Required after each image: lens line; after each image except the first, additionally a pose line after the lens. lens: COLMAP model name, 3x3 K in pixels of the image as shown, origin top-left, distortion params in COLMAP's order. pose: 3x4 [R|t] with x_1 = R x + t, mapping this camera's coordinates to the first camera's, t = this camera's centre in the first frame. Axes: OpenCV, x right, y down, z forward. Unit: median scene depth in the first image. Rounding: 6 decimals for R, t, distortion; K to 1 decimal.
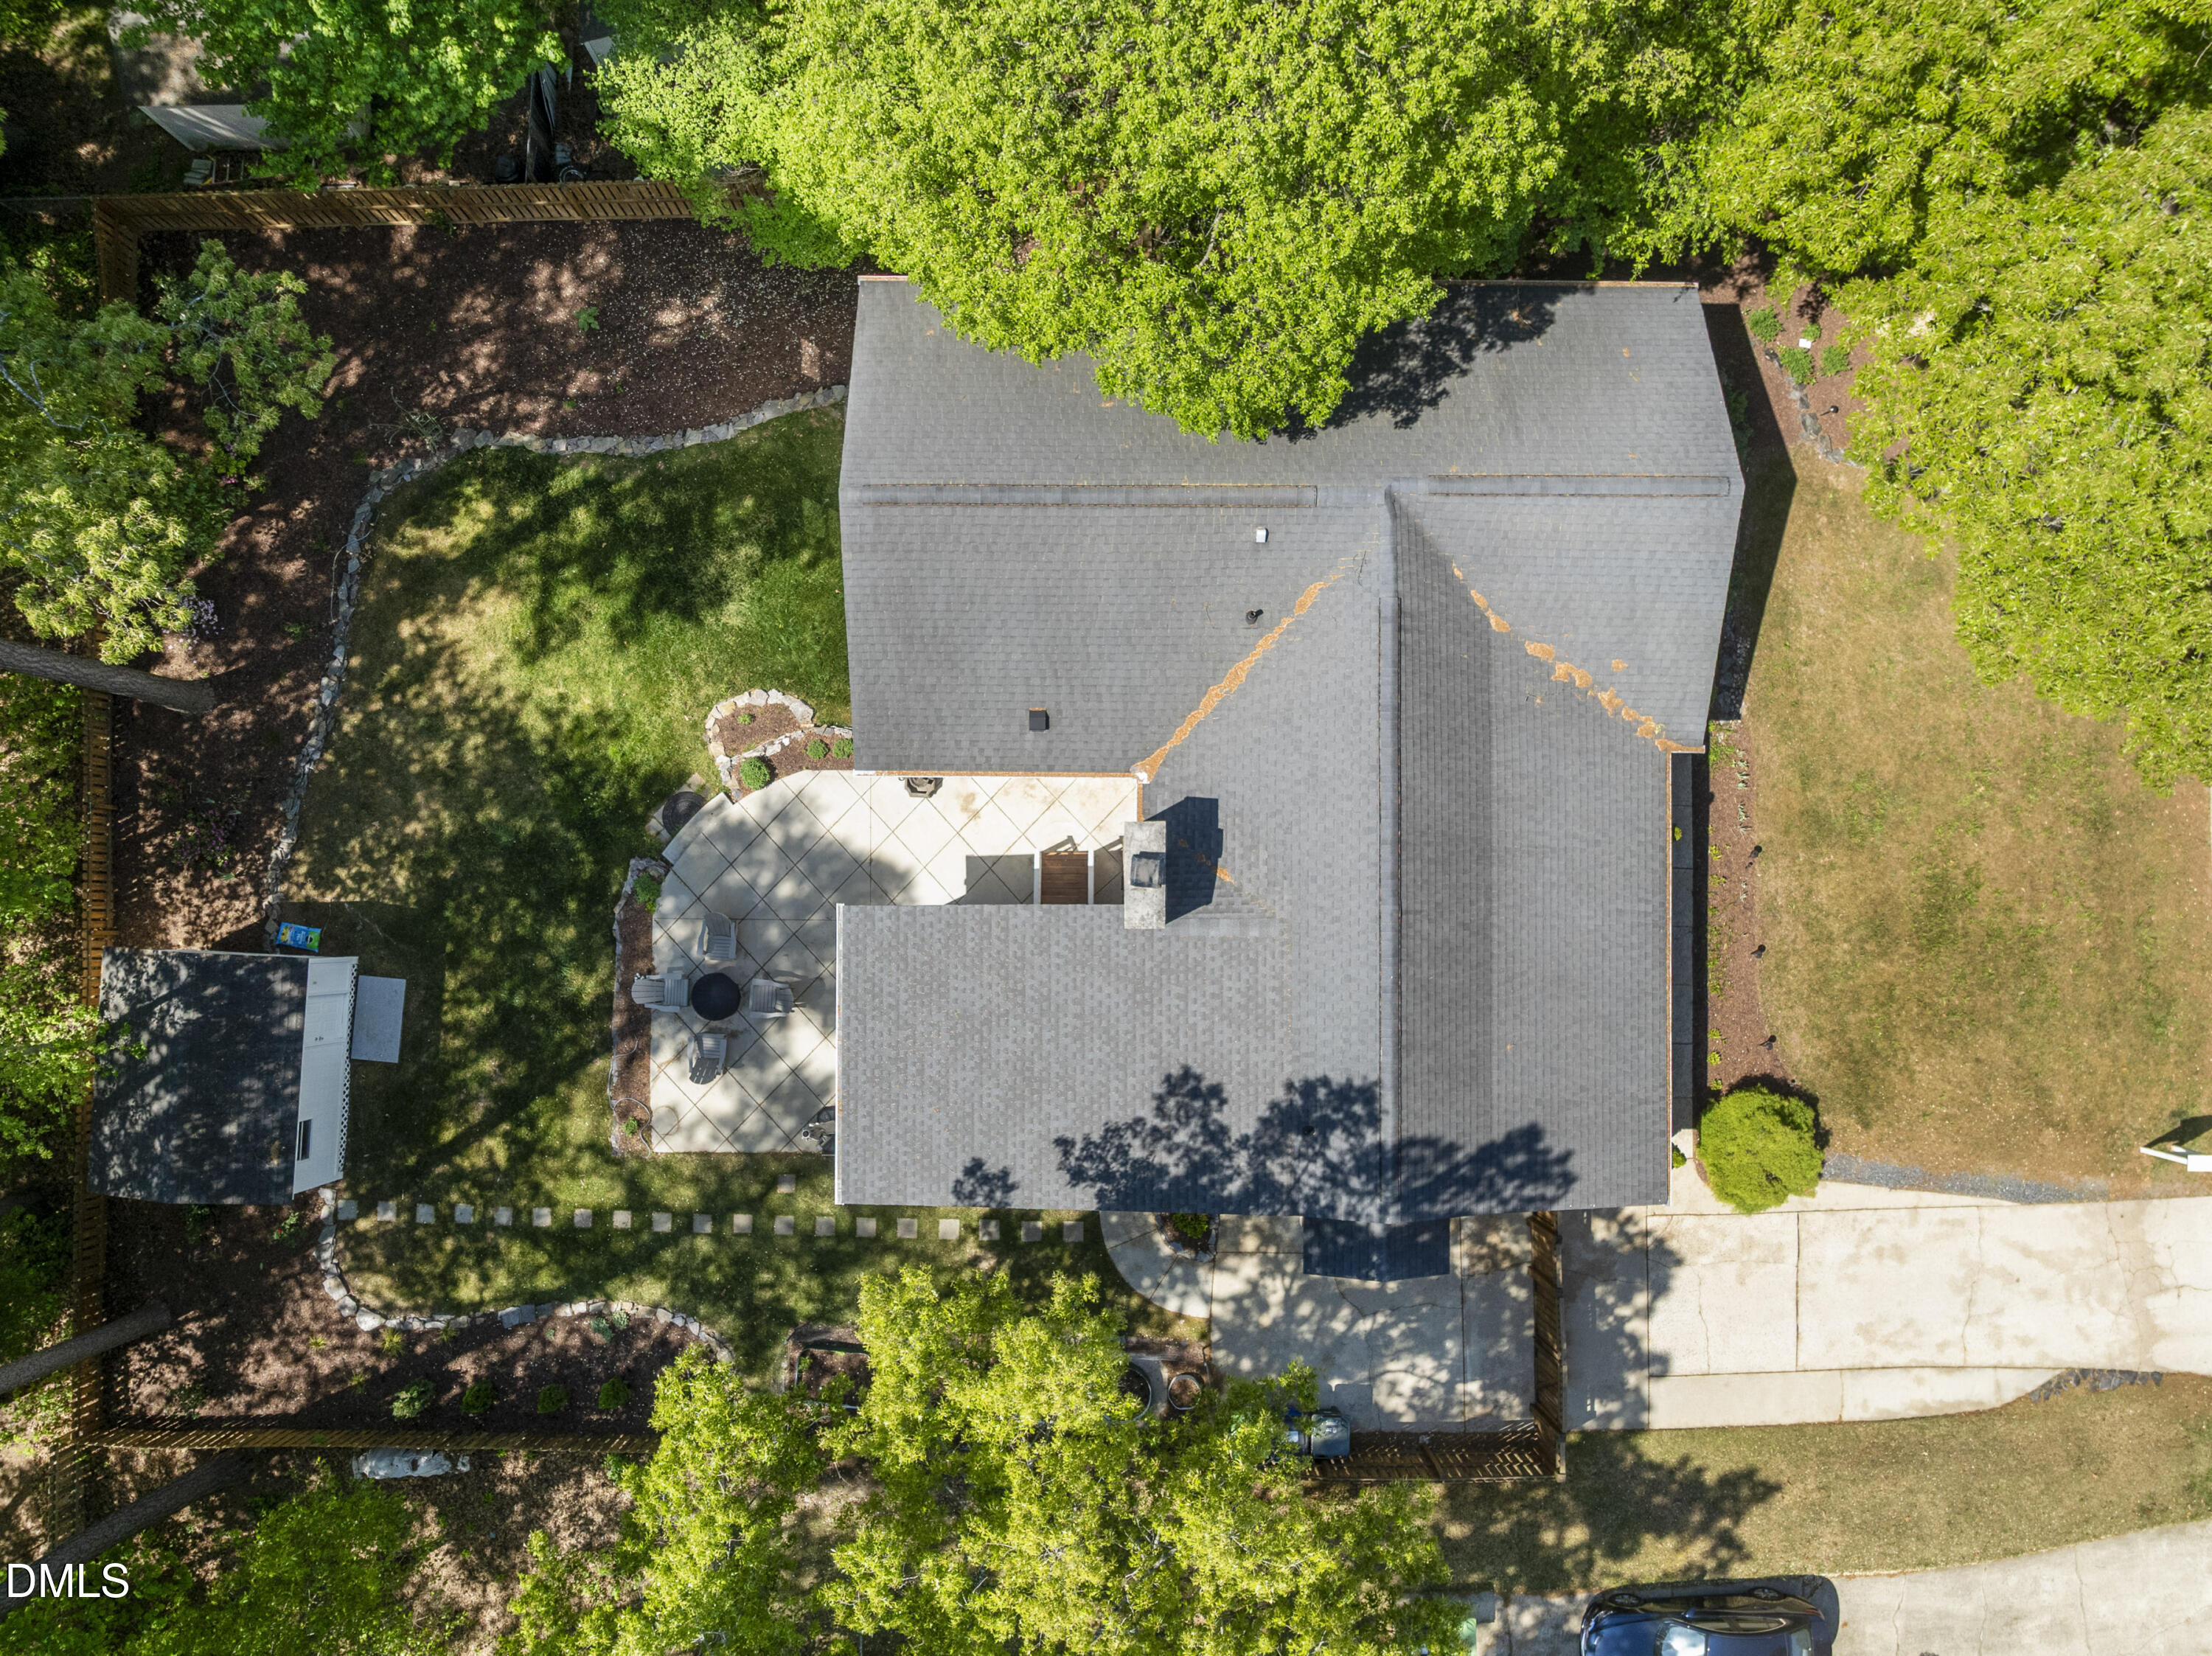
lens RADIAL K [[1704.1, 0, 1084.9], [0, 1704.1, 896.0], [0, 0, 1]] dist [-0.026102, -0.026808]
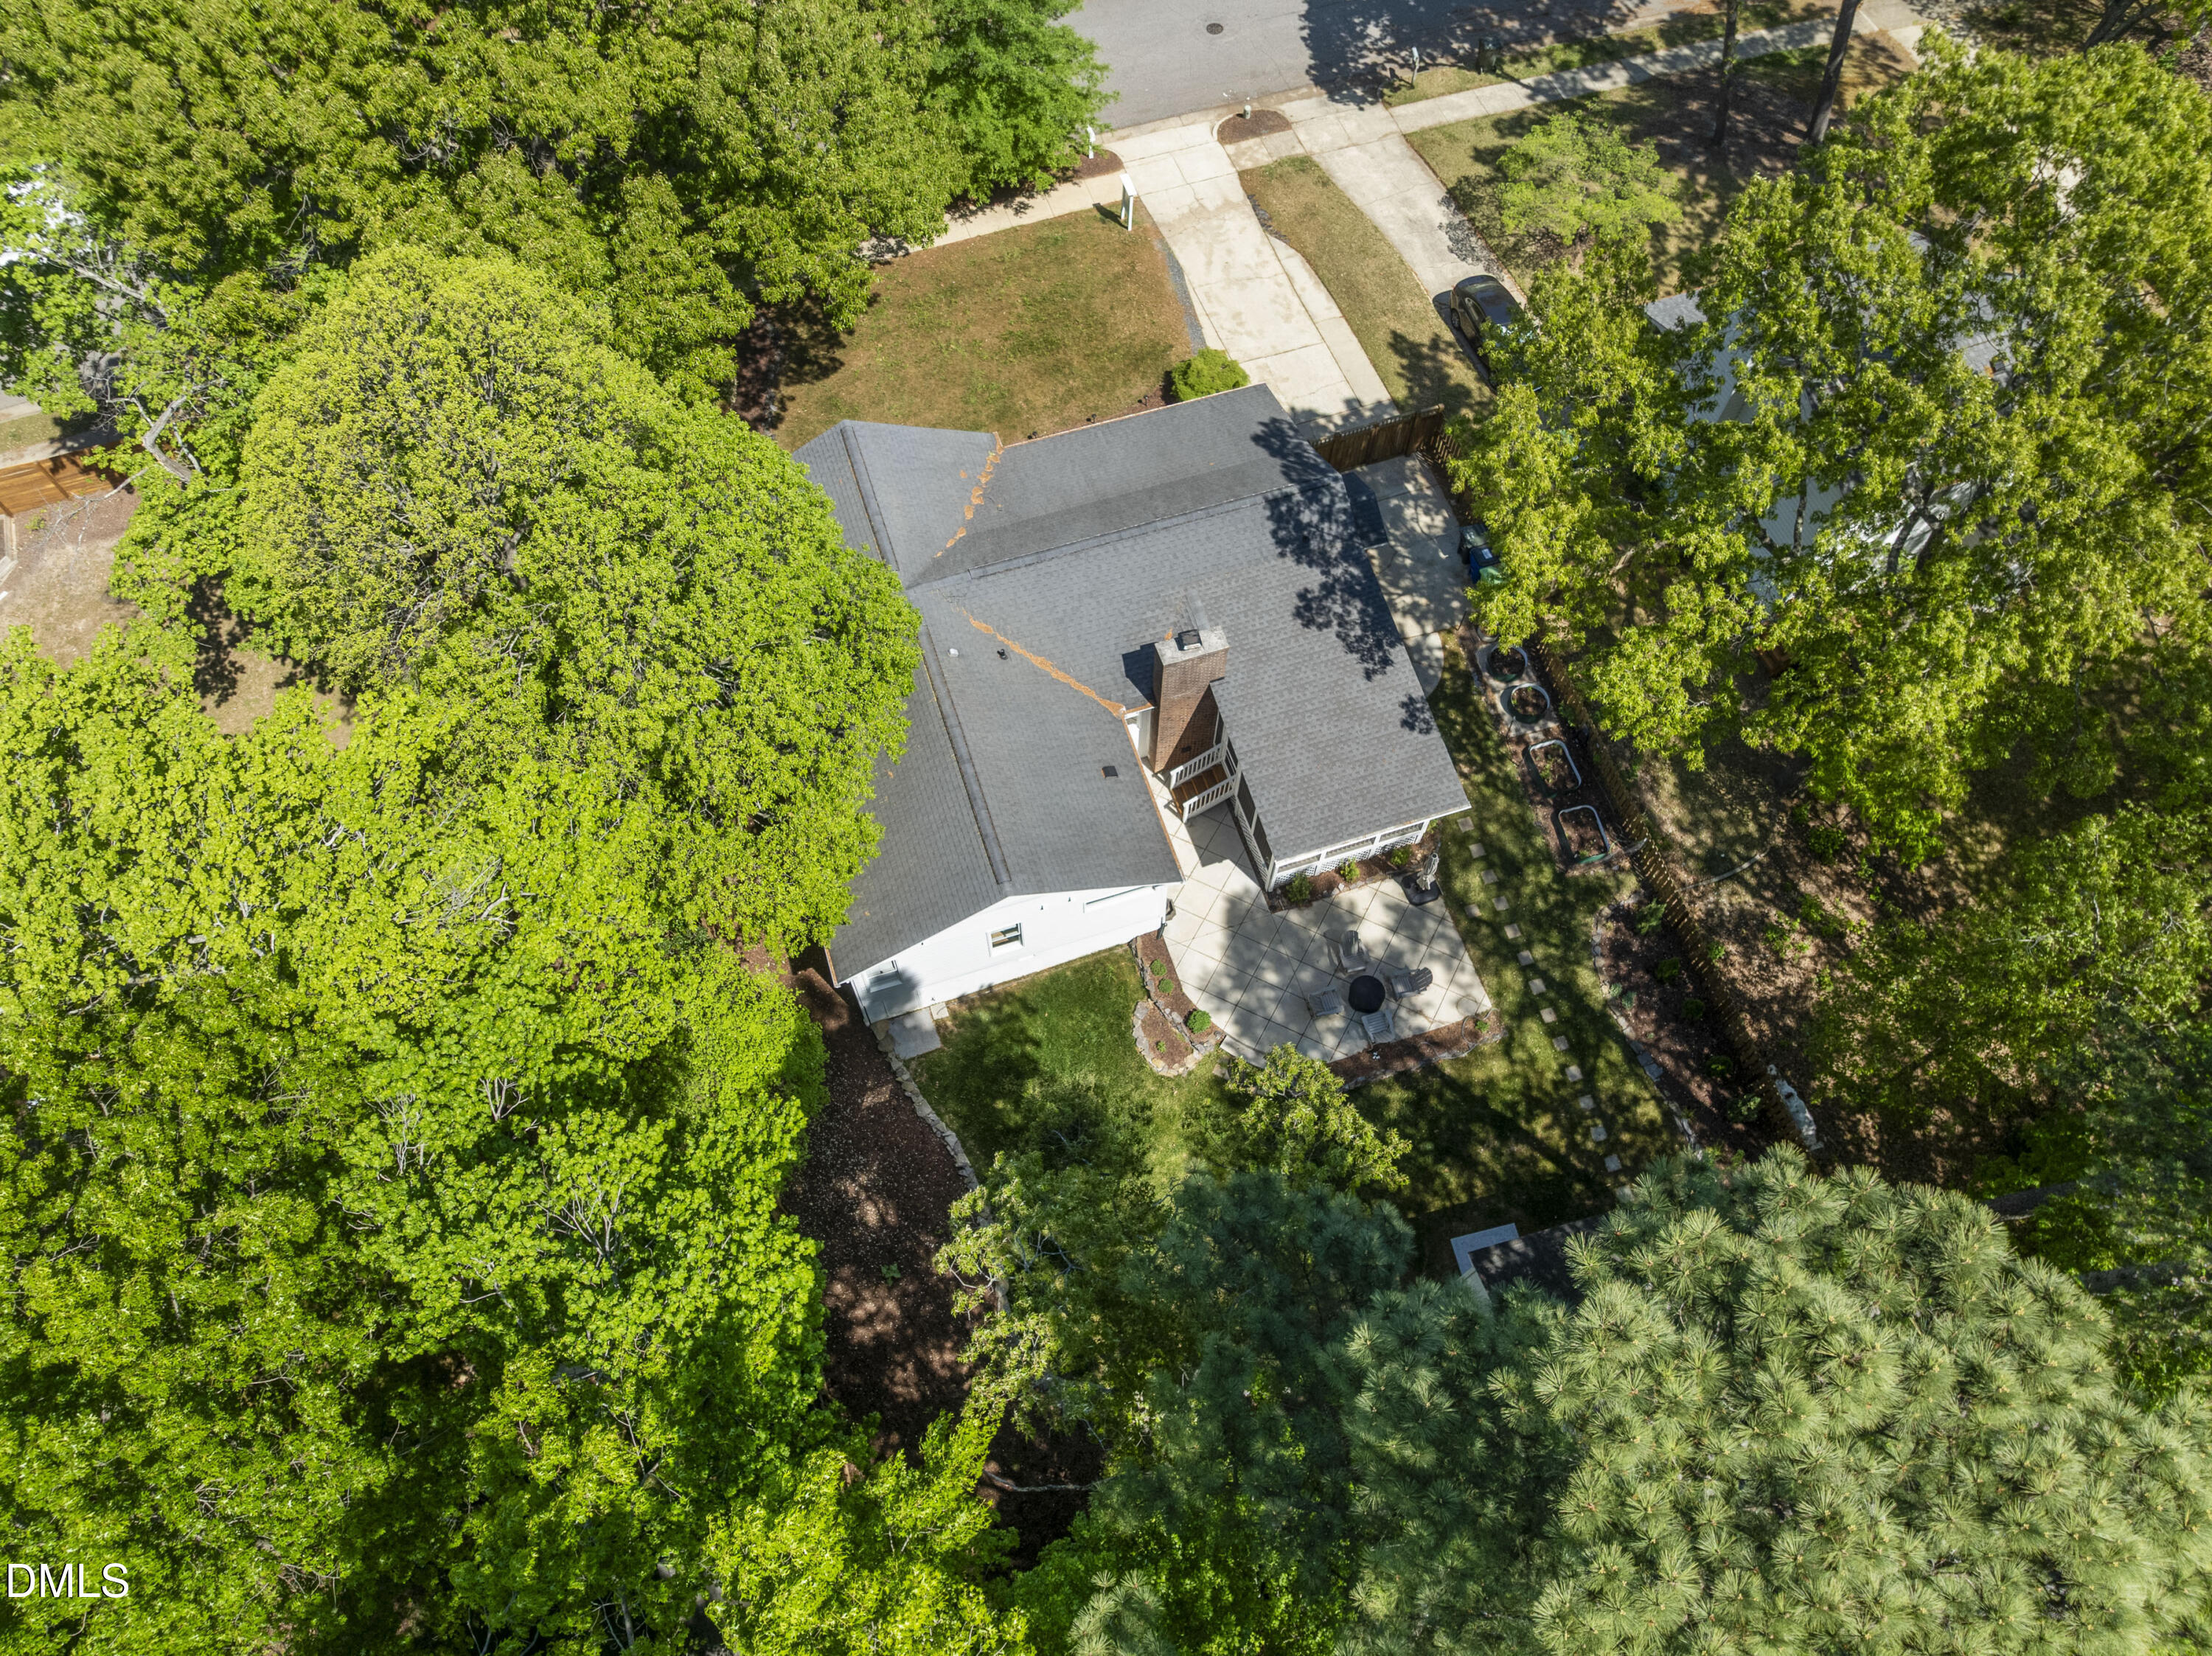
lens RADIAL K [[1568.0, 0, 1096.2], [0, 1568.0, 820.4], [0, 0, 1]] dist [-0.055663, 0.024581]
pose [[-0.311656, -0.849447, 0.425806, -0.553004], [0.950117, -0.272838, 0.151122, -0.287547], [-0.012194, 0.451664, 0.892105, -0.149954]]
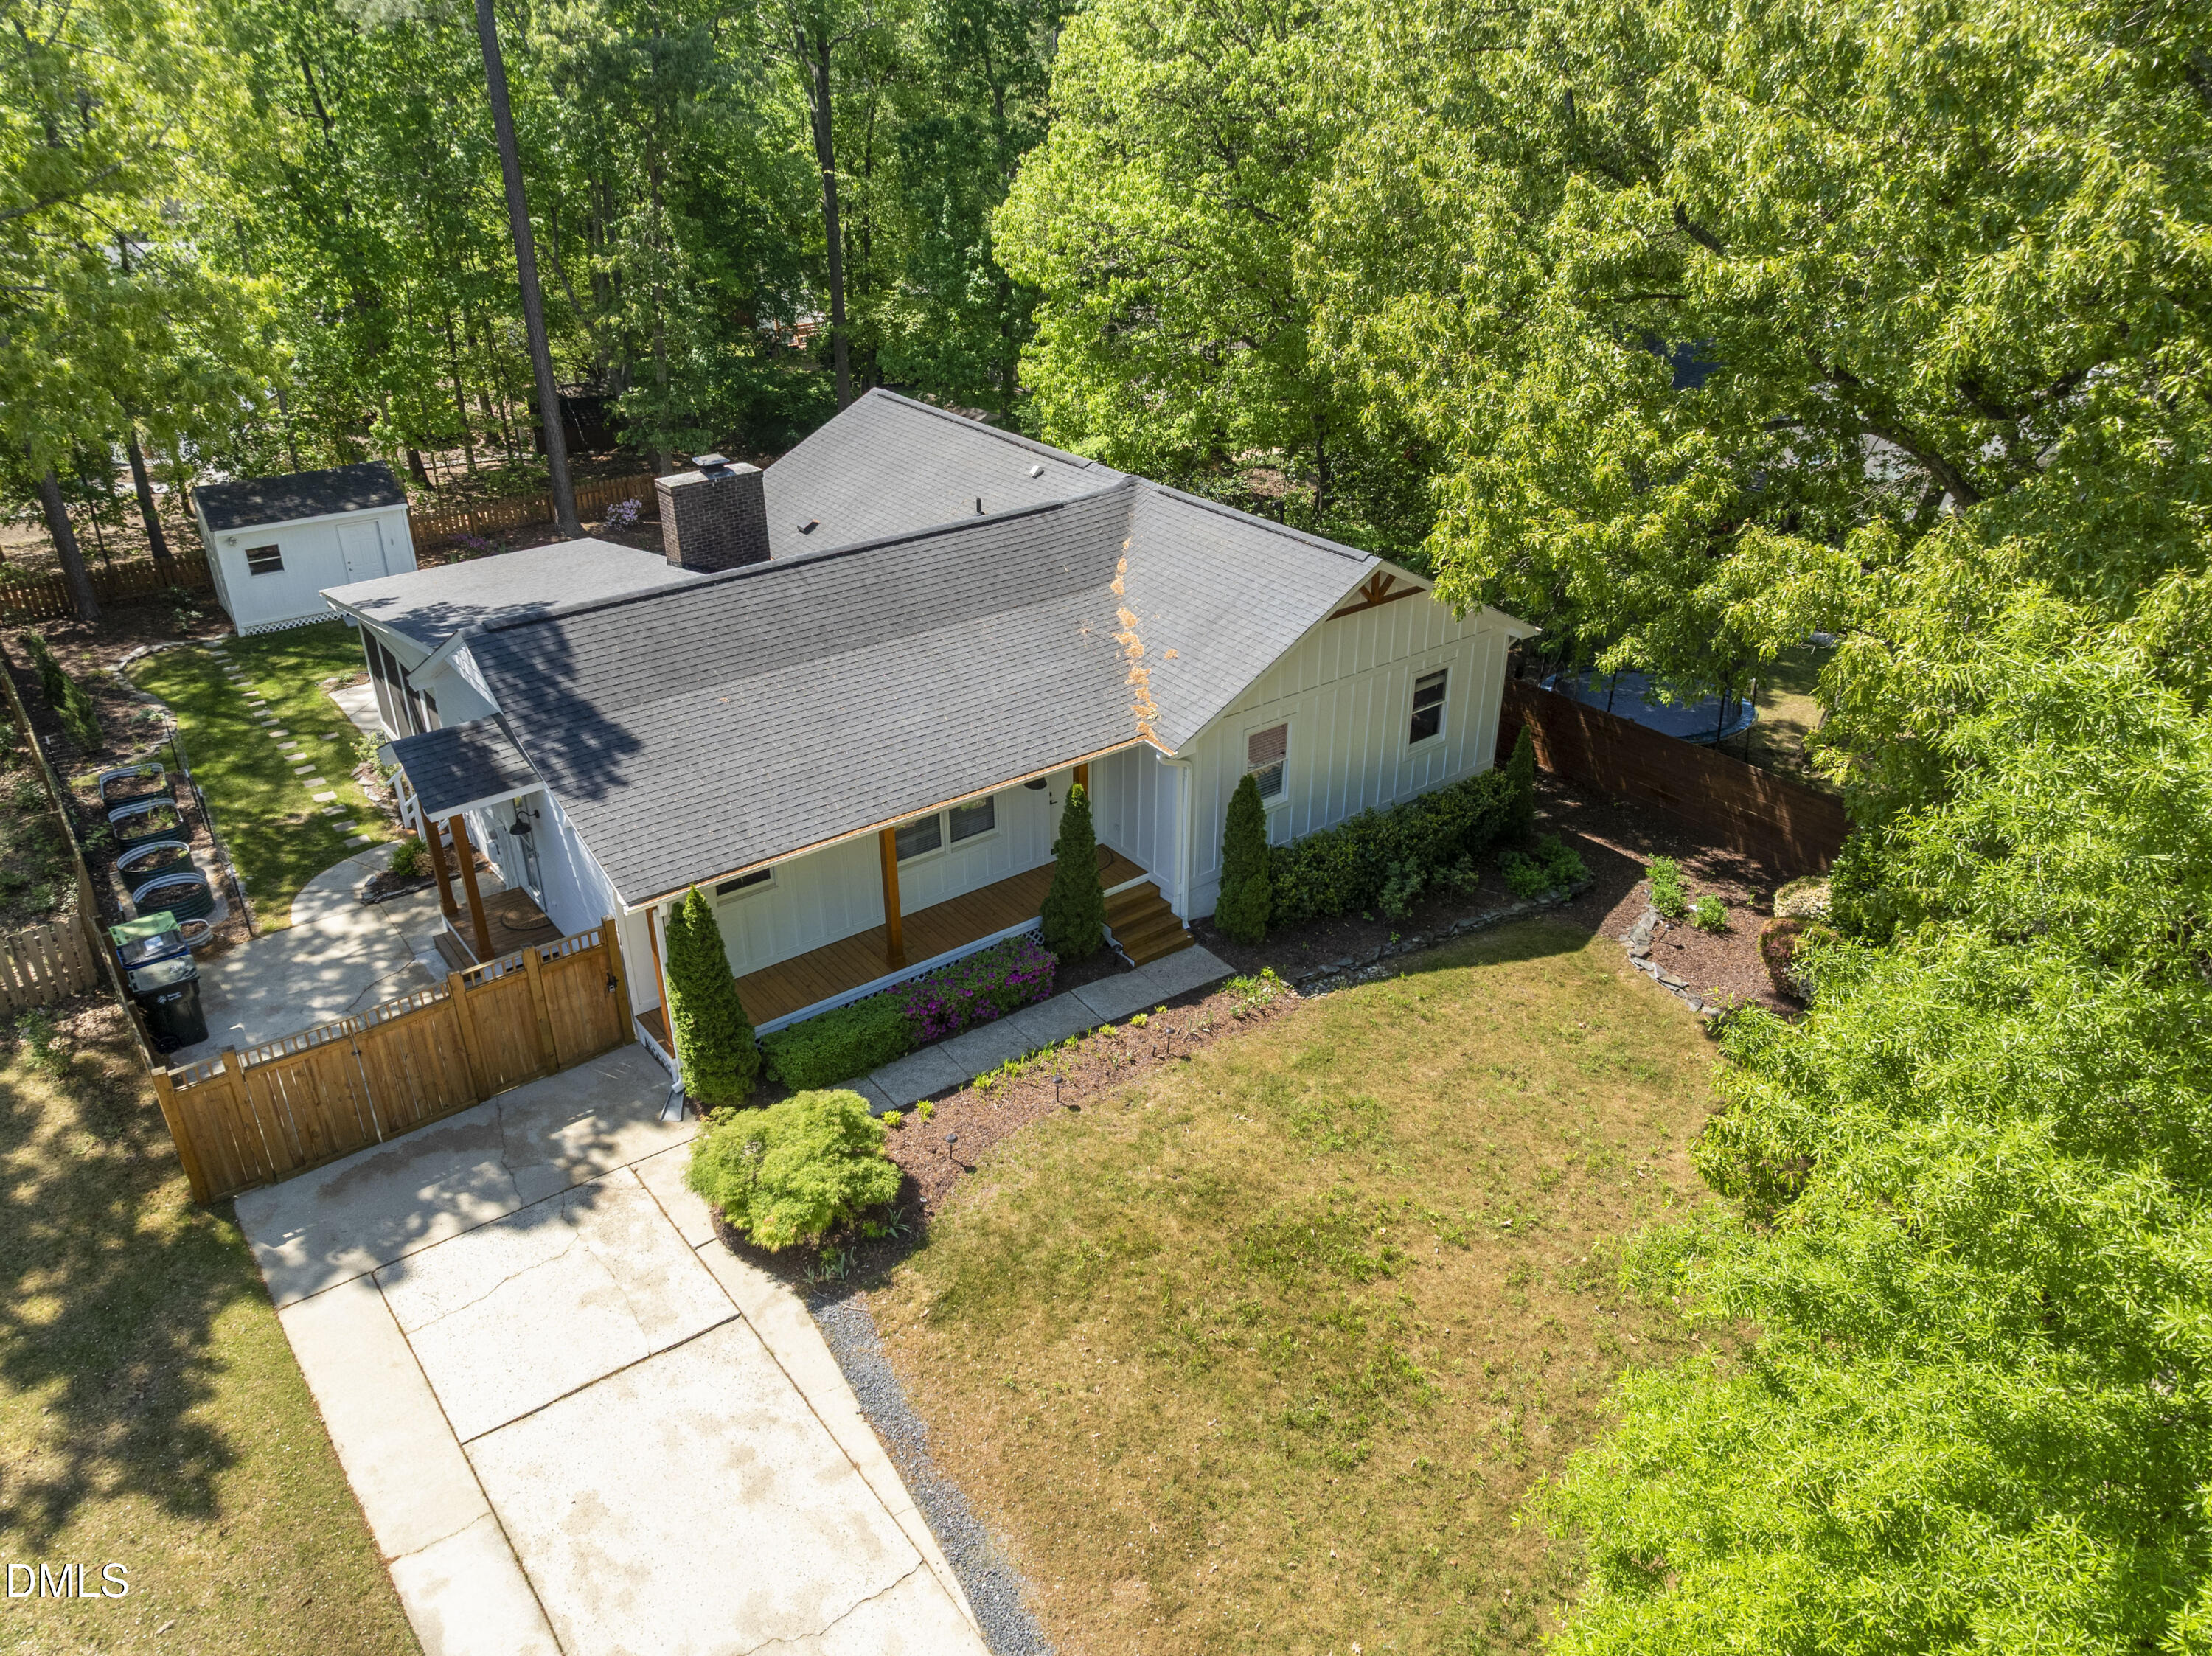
lens RADIAL K [[1568.0, 0, 1118.0], [0, 1568.0, 831.7], [0, 0, 1]] dist [-0.055663, 0.024581]
pose [[0.621281, 0.370056, -0.690701, 0.790028], [-0.783578, 0.297795, -0.545274, 0.319155], [0.003905, 0.879987, 0.474982, 0.604063]]
